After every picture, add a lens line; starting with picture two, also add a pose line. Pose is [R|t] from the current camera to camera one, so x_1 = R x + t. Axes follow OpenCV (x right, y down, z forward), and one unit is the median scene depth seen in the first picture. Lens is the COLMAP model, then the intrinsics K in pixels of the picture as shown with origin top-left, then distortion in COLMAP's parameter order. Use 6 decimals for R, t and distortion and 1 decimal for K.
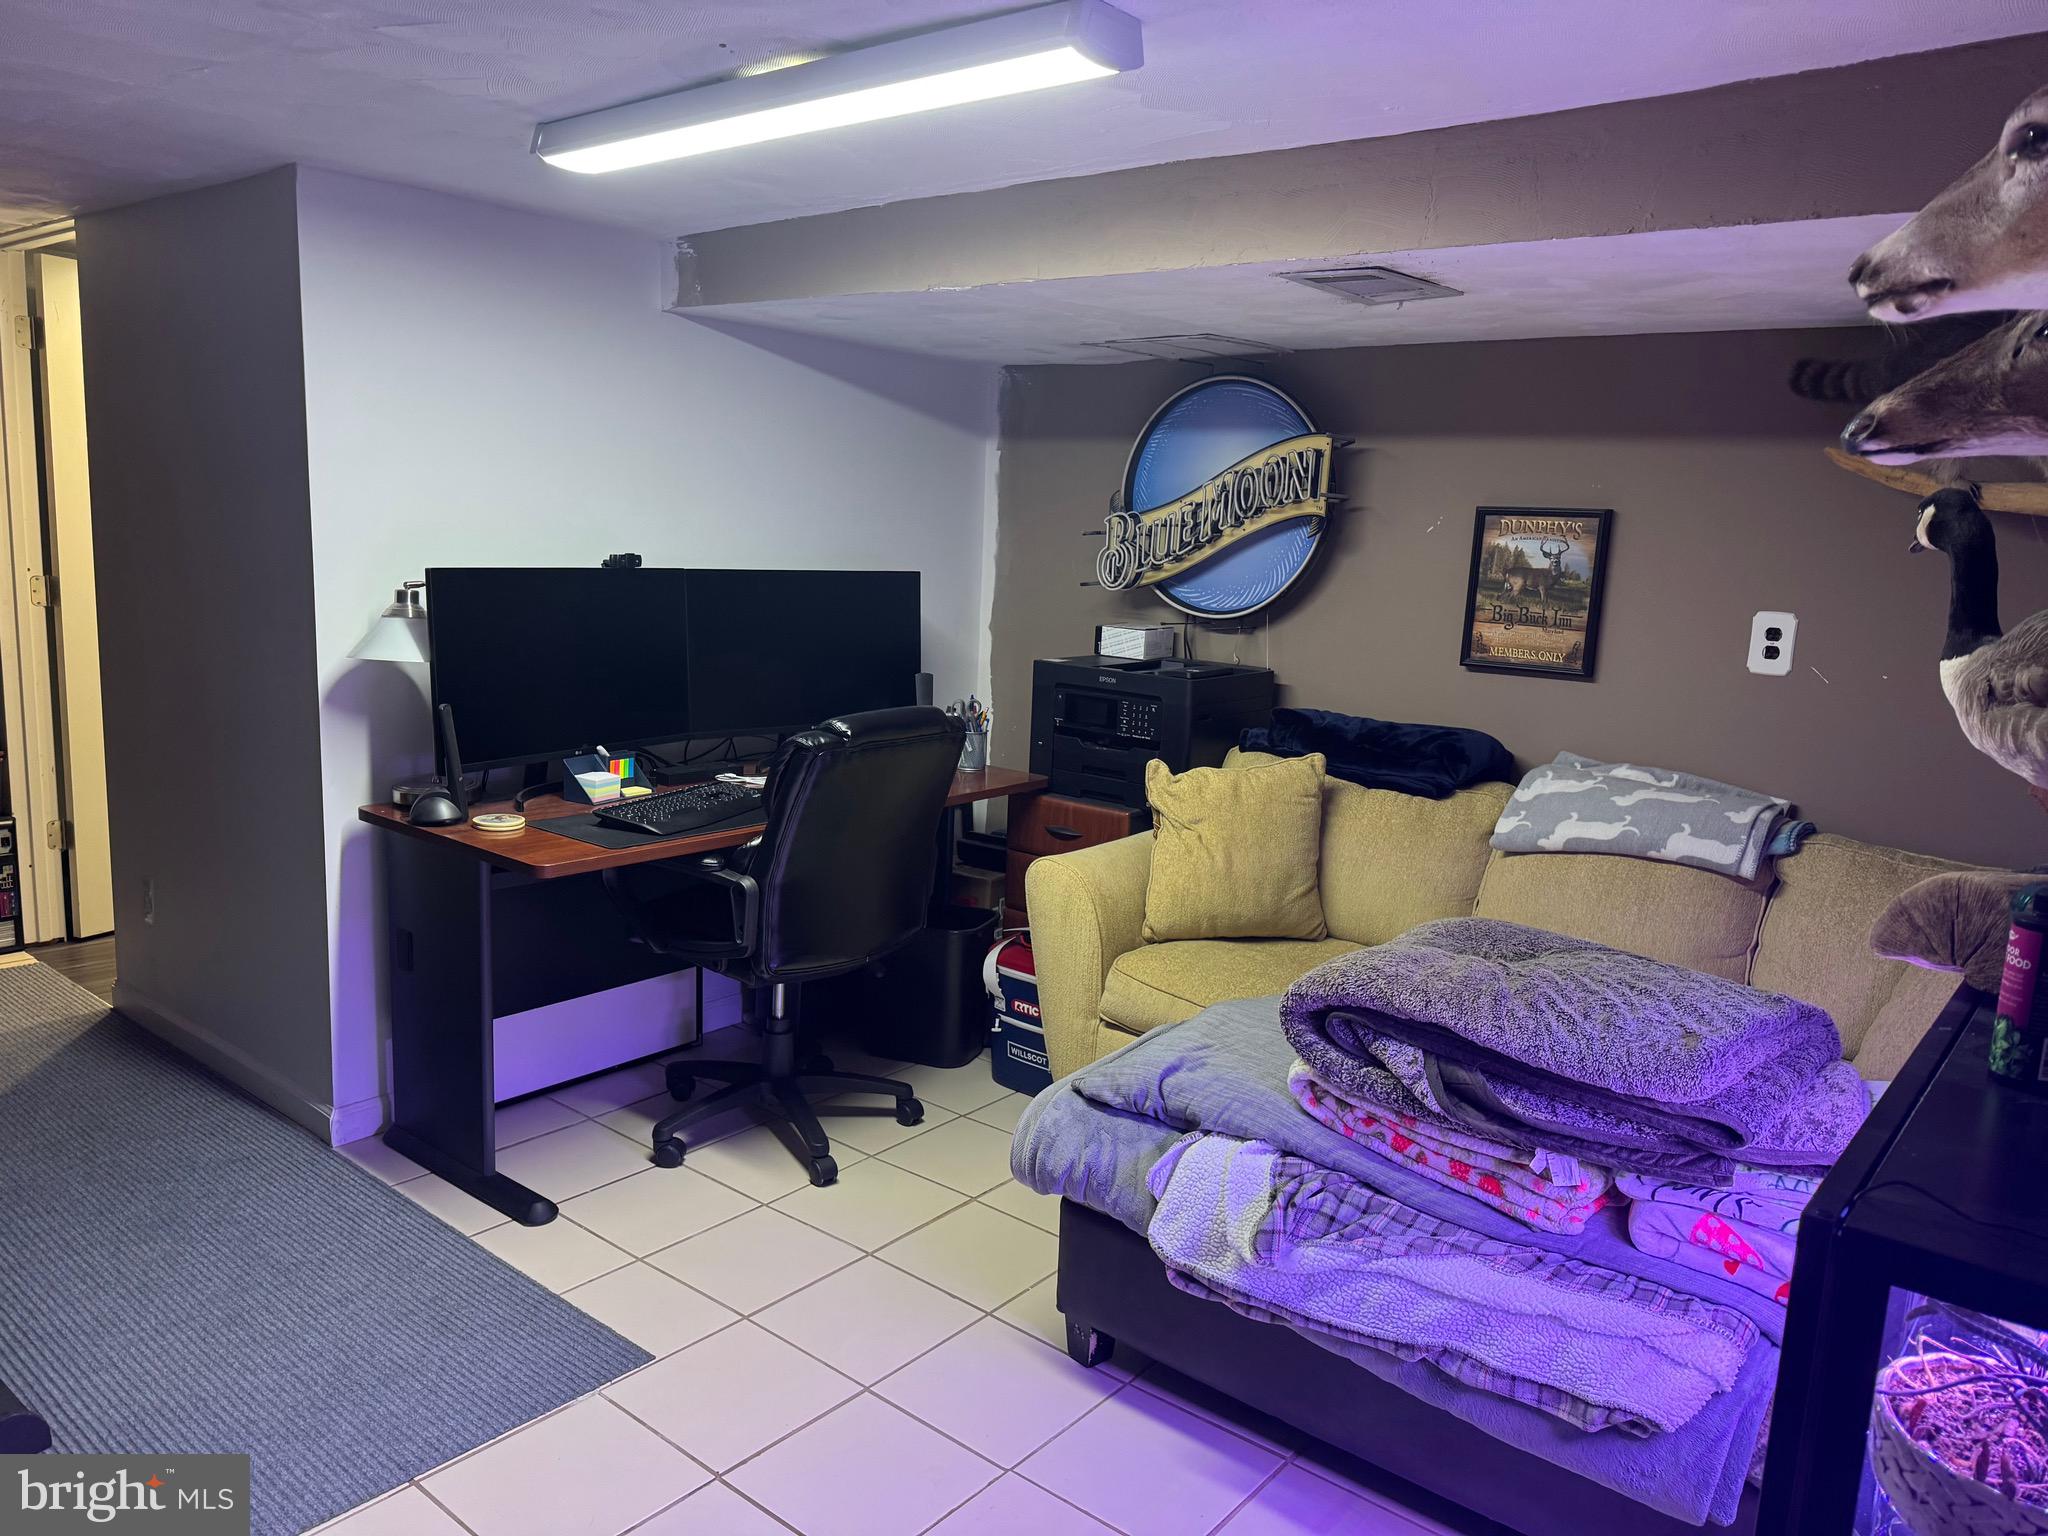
lens RADIAL K [[1469.3, 0, 1024.0], [0, 1469.3, 768.0], [0, 0, 1]] dist [0.067231, -0.064758]
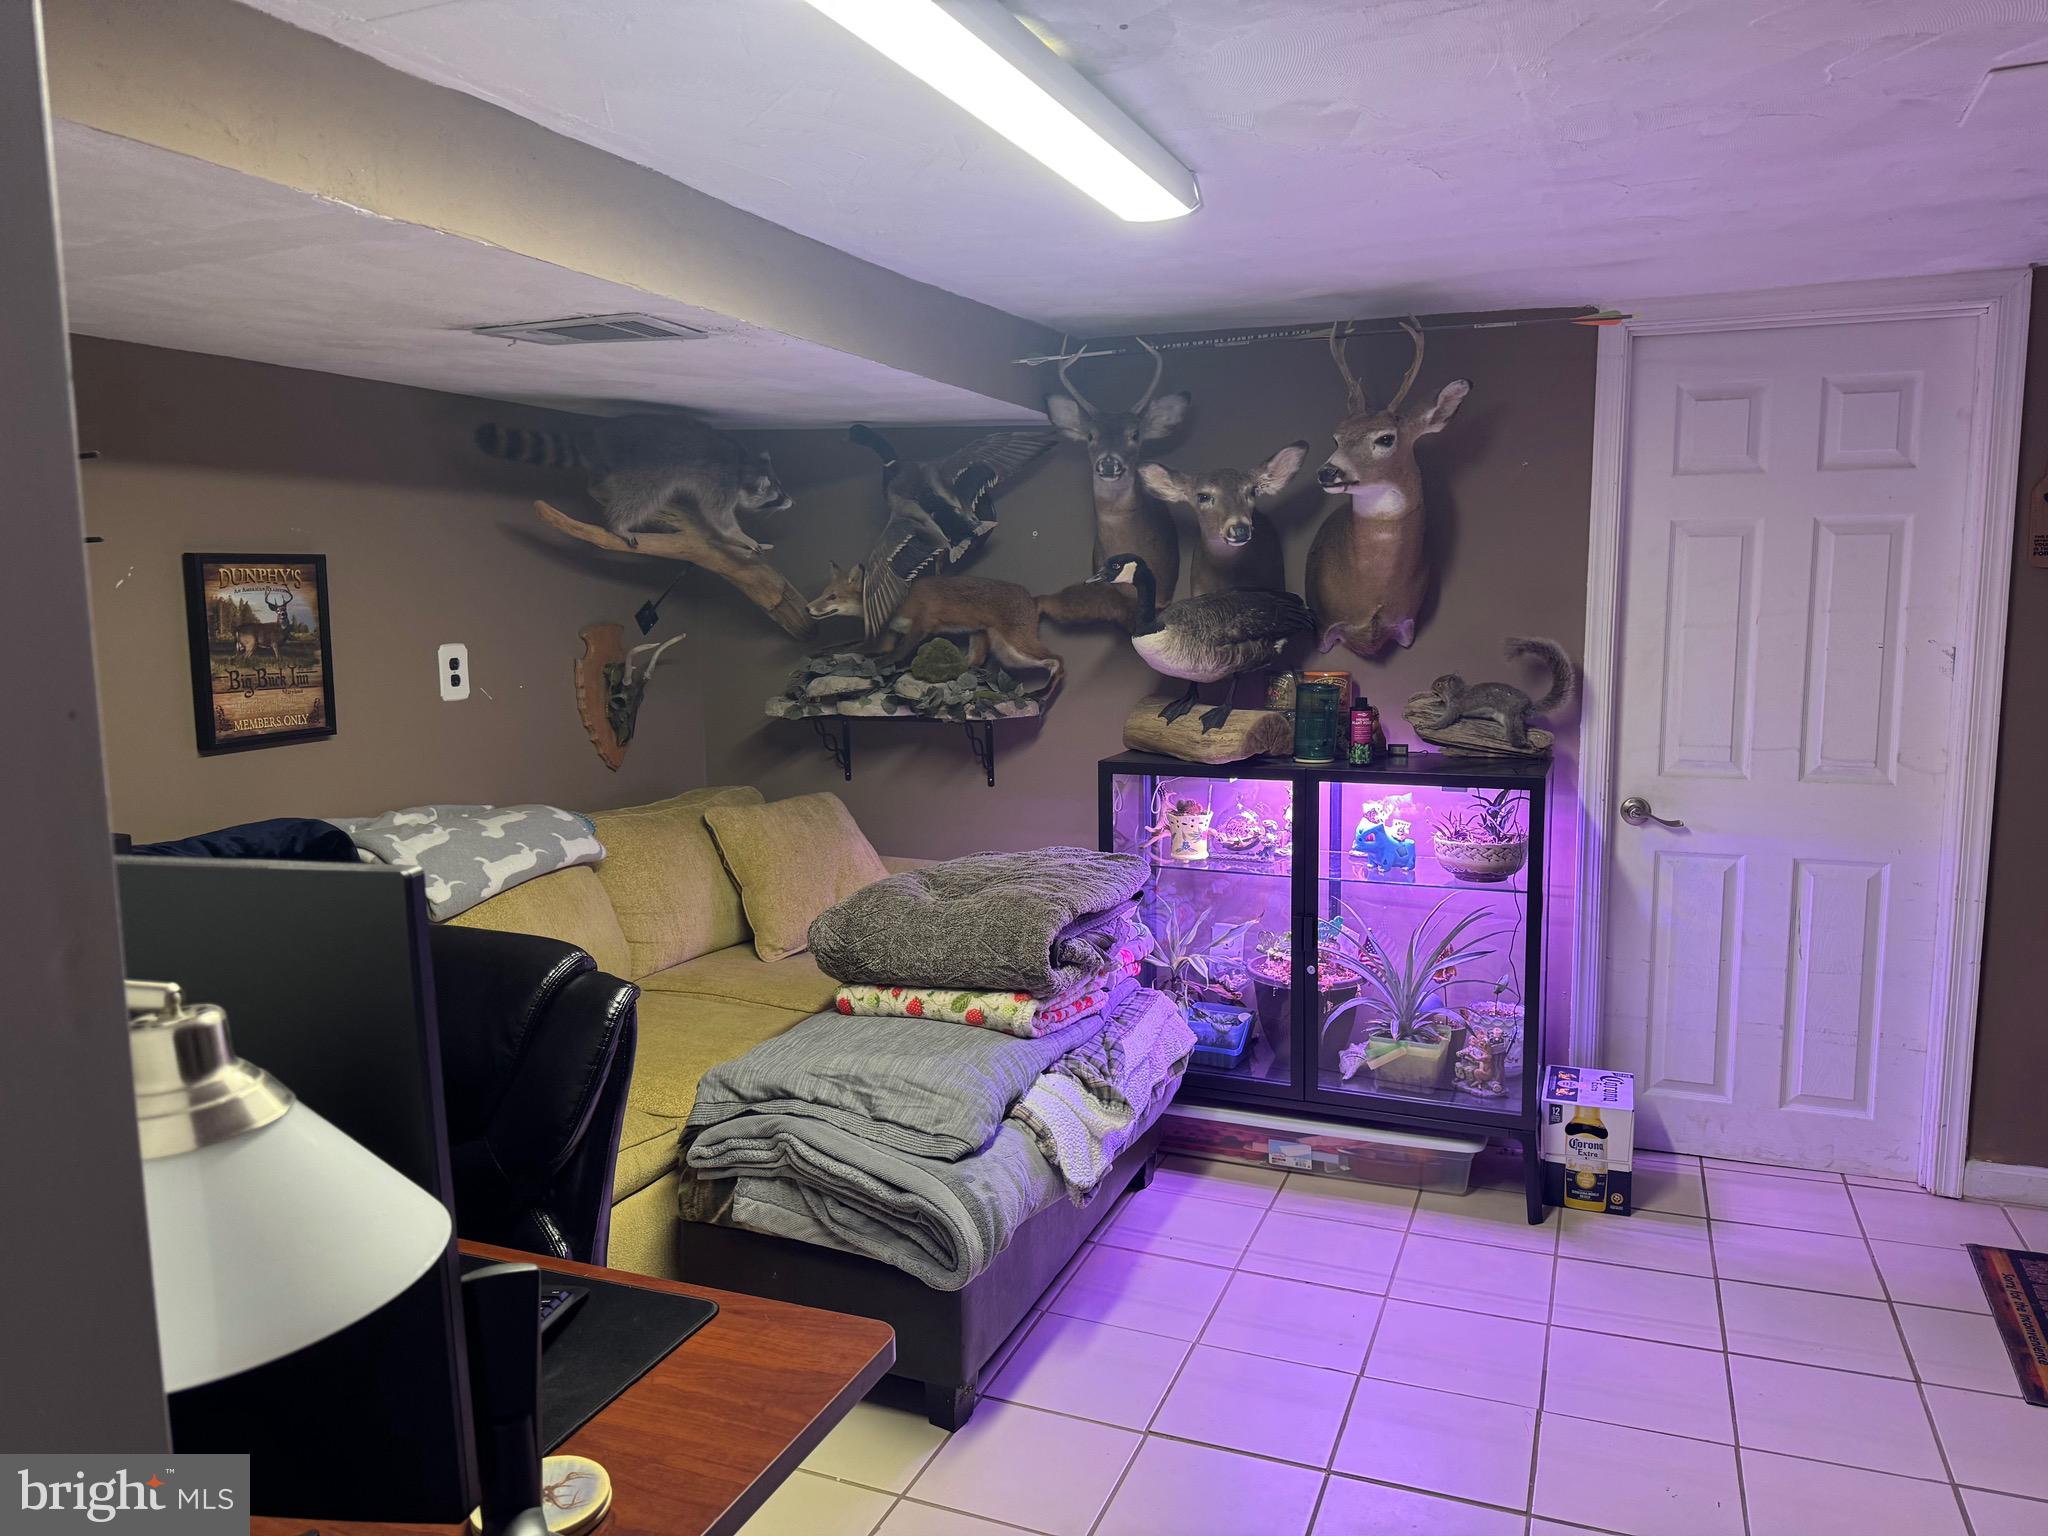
lens RADIAL K [[1469.3, 0, 1024.0], [0, 1469.3, 768.0], [0, 0, 1]] dist [0.067231, -0.064758]
pose [[-0.300844, -0.164602, 0.939361, -0.626390], [0.155190, 0.963414, 0.218519, -0.176082], [-0.940962, 0.211520, -0.264293, 0.836526]]
